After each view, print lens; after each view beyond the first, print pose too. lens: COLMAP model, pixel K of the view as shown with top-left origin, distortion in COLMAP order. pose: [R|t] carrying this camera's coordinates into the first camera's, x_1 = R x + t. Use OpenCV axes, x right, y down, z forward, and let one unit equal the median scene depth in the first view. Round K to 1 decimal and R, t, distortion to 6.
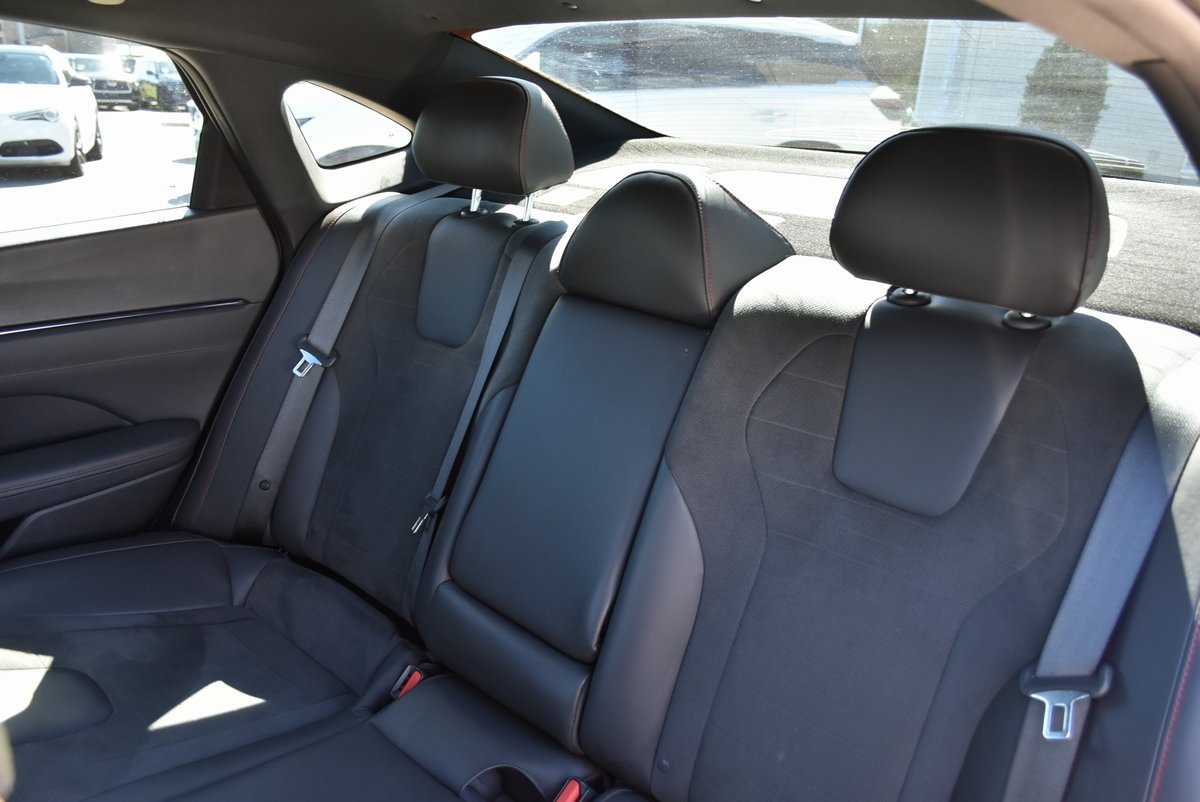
lens RADIAL K [[925.3, 0, 600.0], [0, 925.3, 401.0], [0, 0, 1]] dist [-0.011742, 0.006155]
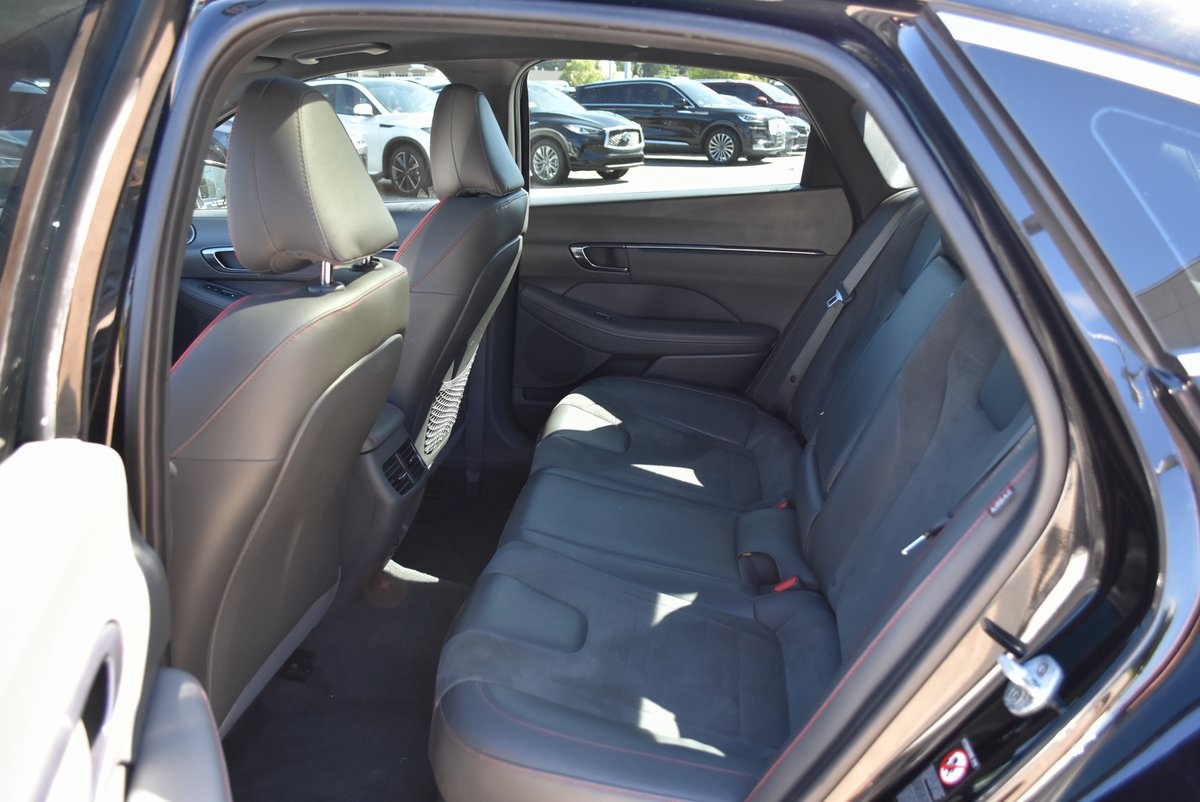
lens RADIAL K [[925.3, 0, 600.0], [0, 925.3, 401.0], [0, 0, 1]] dist [-0.011742, 0.006155]
pose [[0.594513, 0.230787, -0.770255, 0.577508], [-0.239500, 0.965271, 0.104362, 0.046552], [0.767590, 0.122431, 0.629139, -0.129768]]
